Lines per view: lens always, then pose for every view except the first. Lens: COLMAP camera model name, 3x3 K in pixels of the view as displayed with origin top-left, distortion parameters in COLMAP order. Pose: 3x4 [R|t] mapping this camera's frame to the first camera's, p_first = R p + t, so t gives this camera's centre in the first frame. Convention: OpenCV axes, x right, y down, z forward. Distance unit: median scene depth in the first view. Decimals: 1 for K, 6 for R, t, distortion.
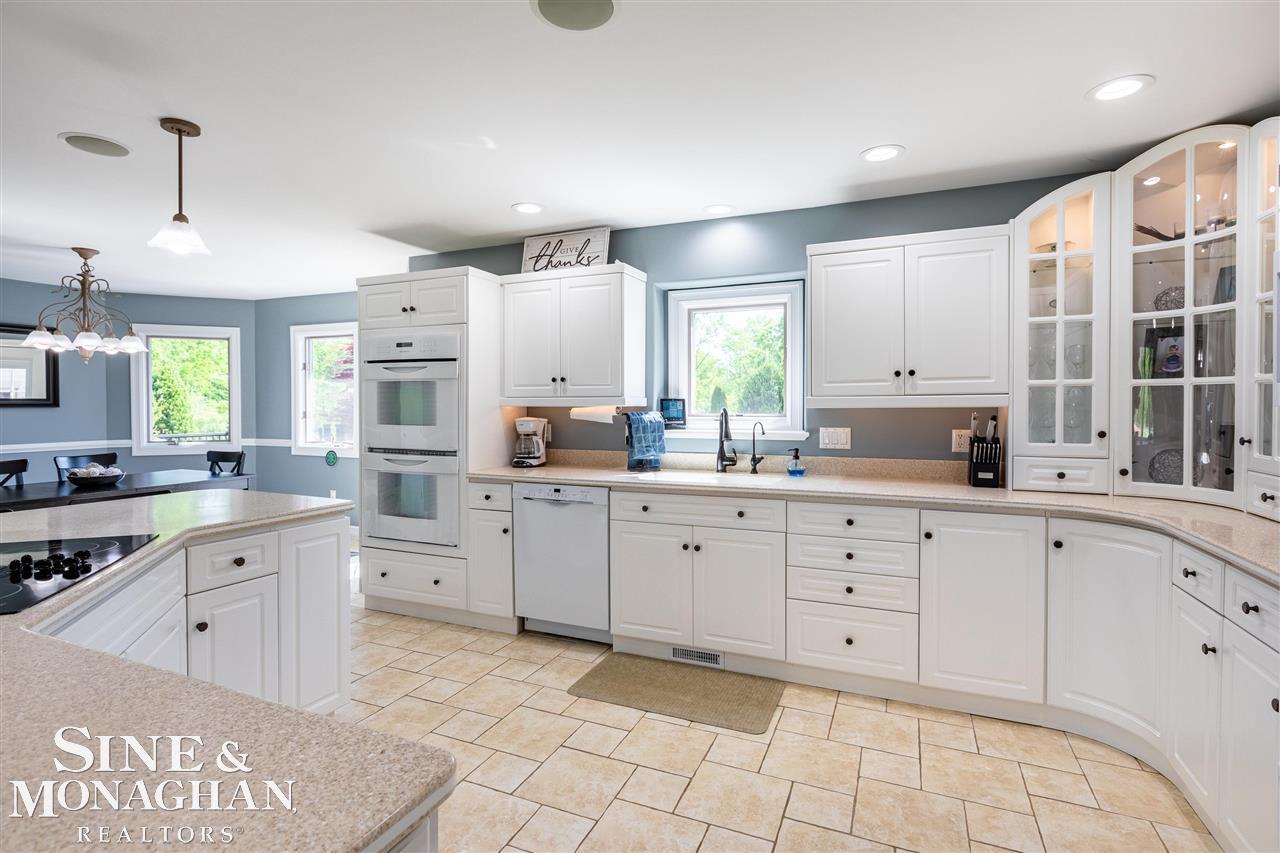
lens RADIAL K [[613.3, 0, 635.9], [0, 613.3, 422.2], [0, 0, 1]] dist [-0.000003, -0.000134]
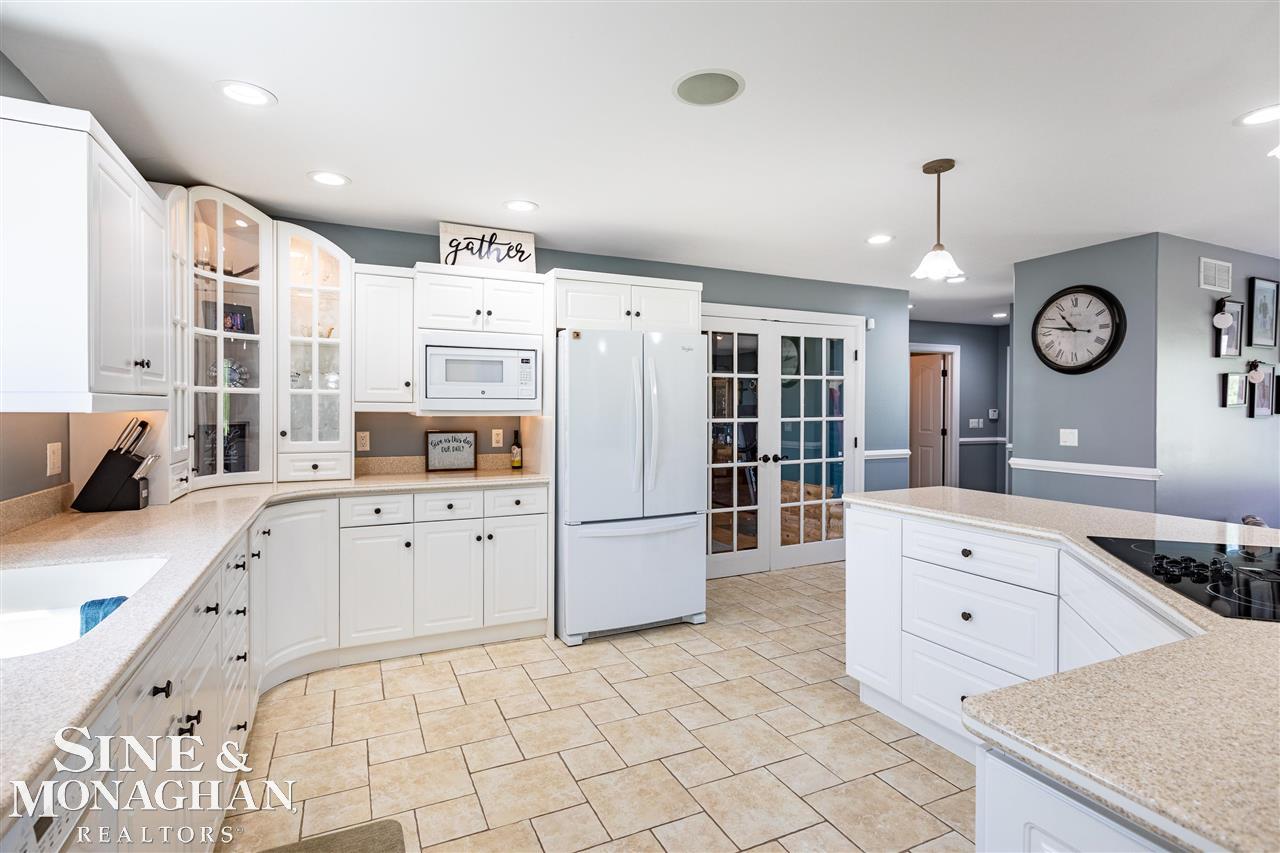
lens RADIAL K [[613.3, 0, 631.8], [0, 613.3, 417.7], [0, 0, 1]] dist [-0.000003, -0.000134]
pose [[-0.757179, -0.006837, 0.653172, -0.590768], [0.009070, 0.999739, 0.020979, -0.031538], [-0.653145, 0.021809, -0.756919, 1.513612]]
